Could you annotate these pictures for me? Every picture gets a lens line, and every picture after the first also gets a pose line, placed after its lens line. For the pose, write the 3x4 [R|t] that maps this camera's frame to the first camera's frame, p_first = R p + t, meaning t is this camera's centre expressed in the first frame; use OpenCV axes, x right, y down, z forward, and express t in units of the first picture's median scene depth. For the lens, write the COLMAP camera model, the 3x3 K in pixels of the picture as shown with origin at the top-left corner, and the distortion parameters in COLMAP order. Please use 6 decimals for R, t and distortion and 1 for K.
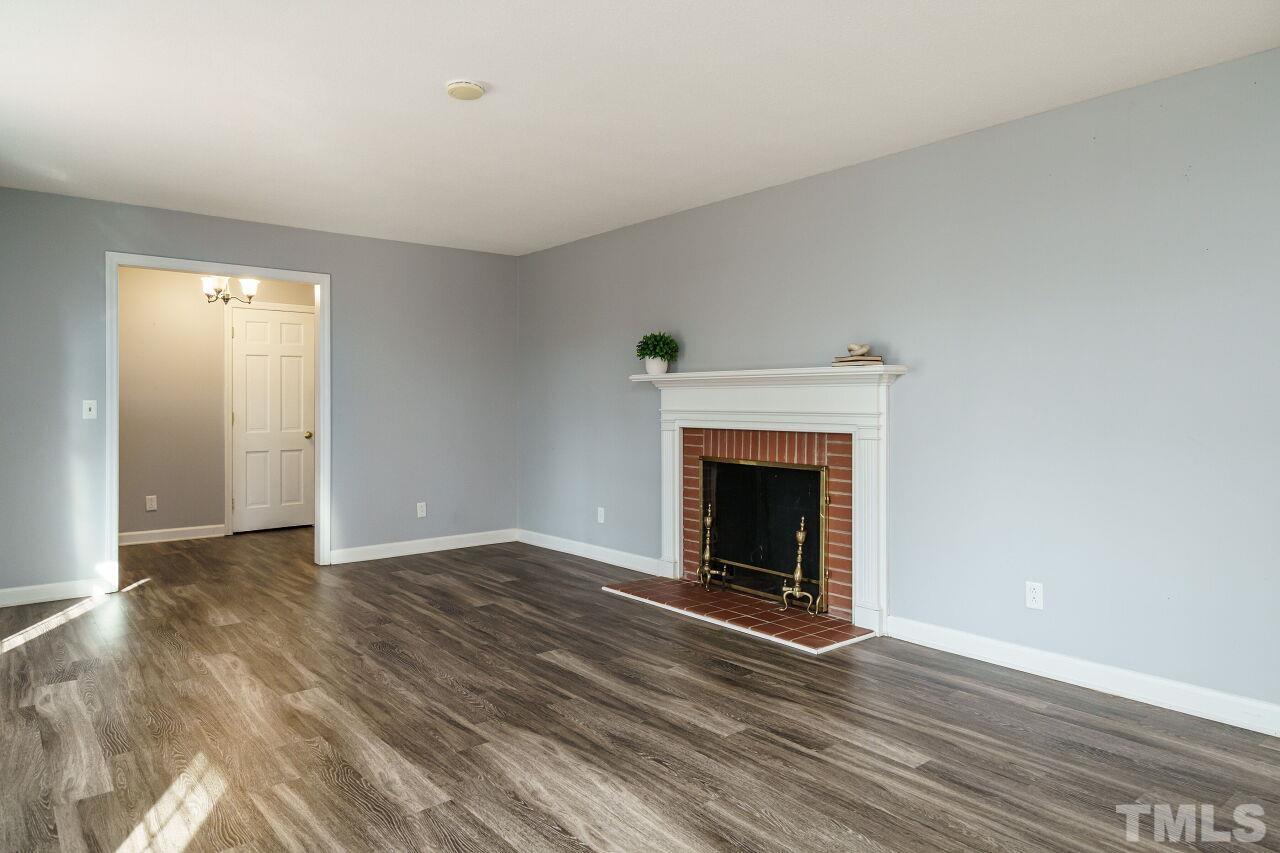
lens RADIAL K [[790.3, 0, 639.7], [0, 790.3, 402.9], [0, 0, 1]] dist [0.011864, -0.000434]
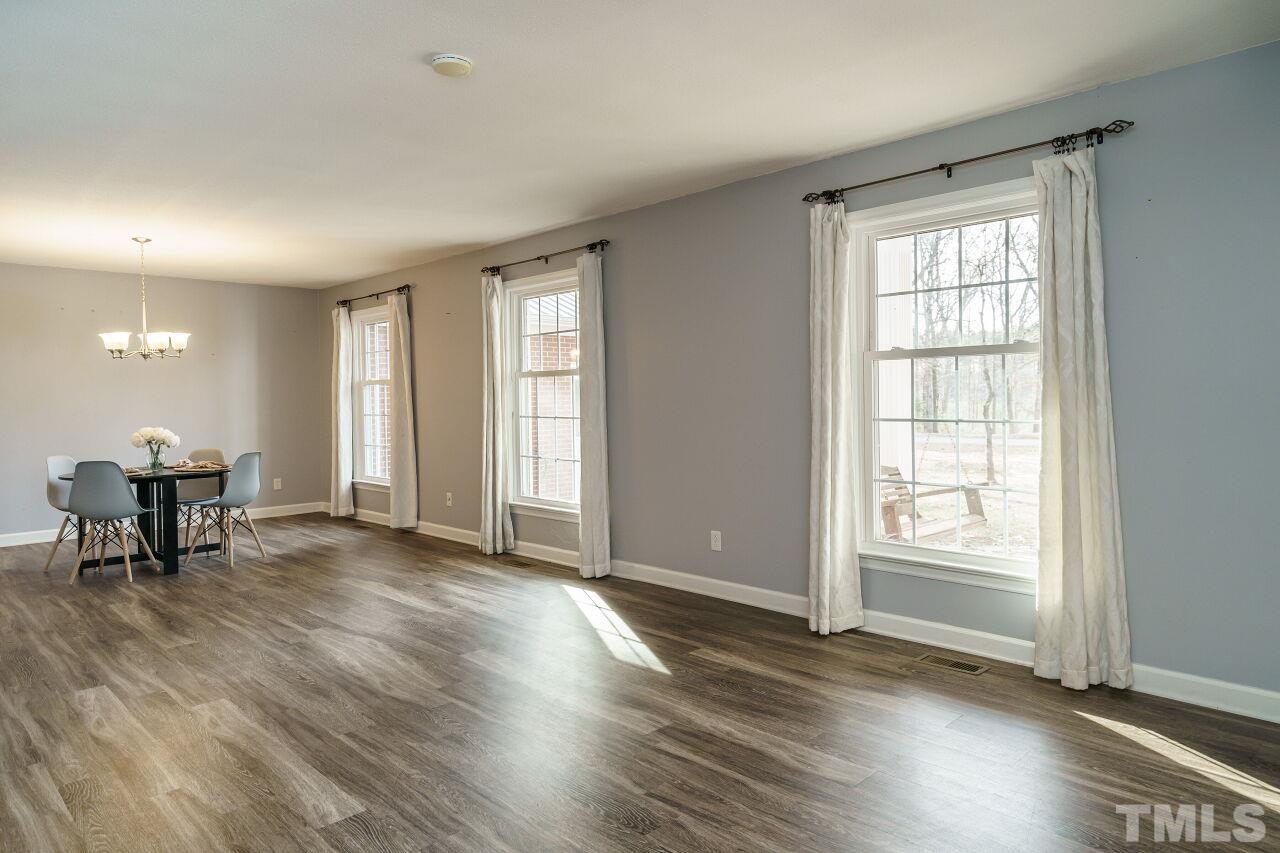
lens RADIAL K [[790.3, 0, 639.7], [0, 790.3, 402.9], [0, 0, 1]] dist [0.011864, -0.000434]
pose [[-0.996456, 0.019081, -0.081927, -0.336658], [0.018200, 0.999768, 0.011493, -0.004685], [0.082127, 0.009962, -0.996572, 1.834726]]
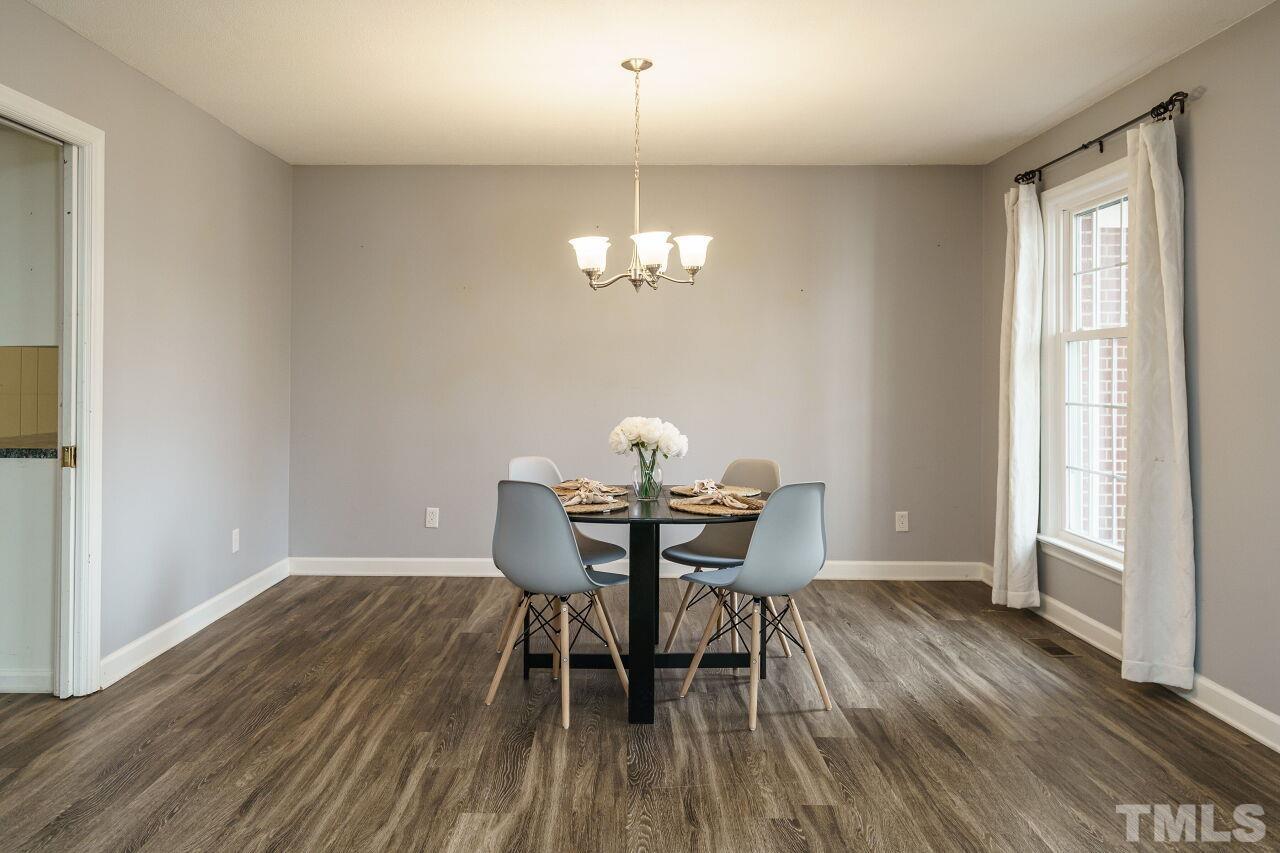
lens RADIAL K [[966.5, 0, 611.0], [0, 966.5, 369.0], [0, 0, 1]] dist [-0.007407, -0.000405]
pose [[-0.763953, 0.001743, 0.645270, -0.096478], [0.000302, 0.999997, -0.002344, -0.003642], [-0.645272, -0.001596, -0.763951, 0.859730]]
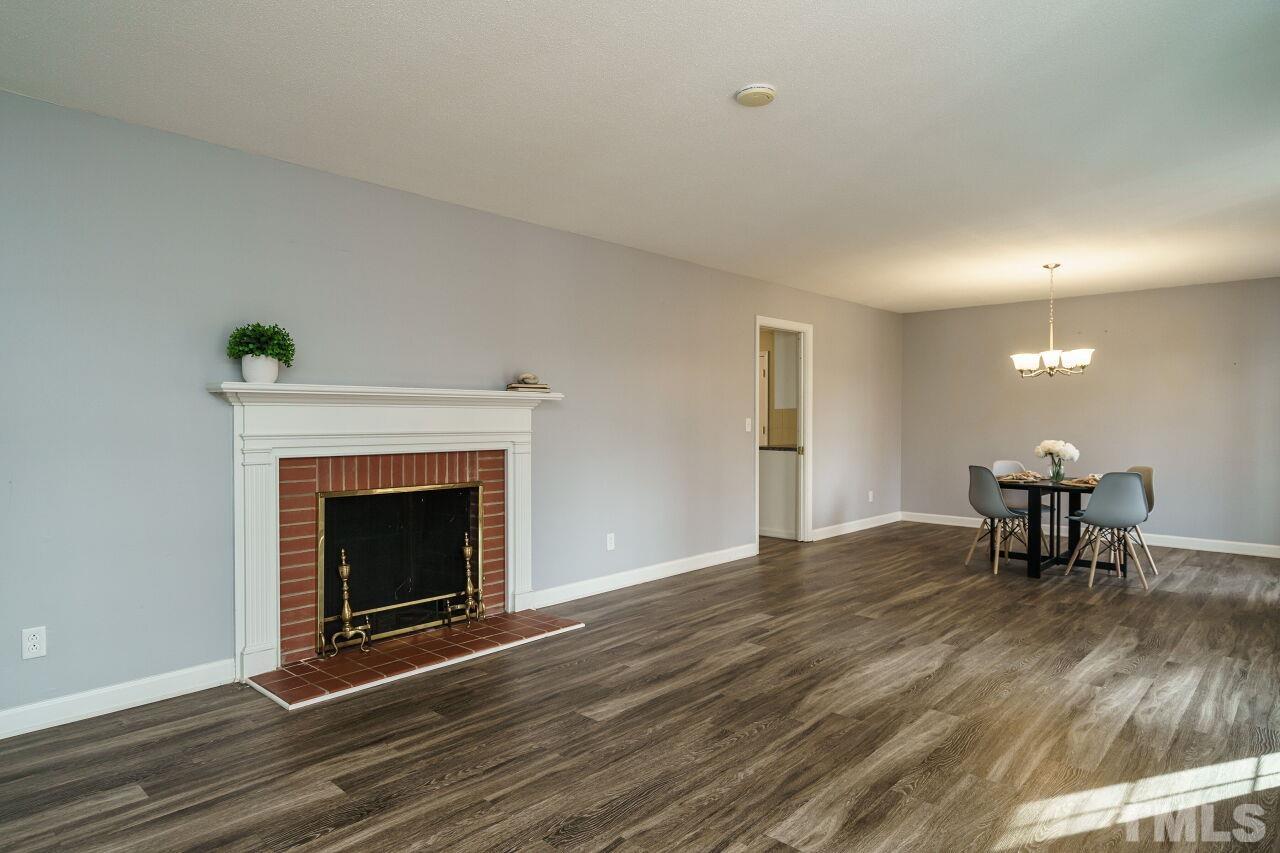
lens RADIAL K [[731.4, 0, 627.9], [0, 731.4, 429.4], [0, 0, 1]] dist [-0.002964, -0.001660]
pose [[-0.119091, -0.009748, 0.992835, -1.015953], [0.006392, 0.999924, 0.010584, -0.000698], [-0.992863, 0.007606, -0.119020, 1.189875]]
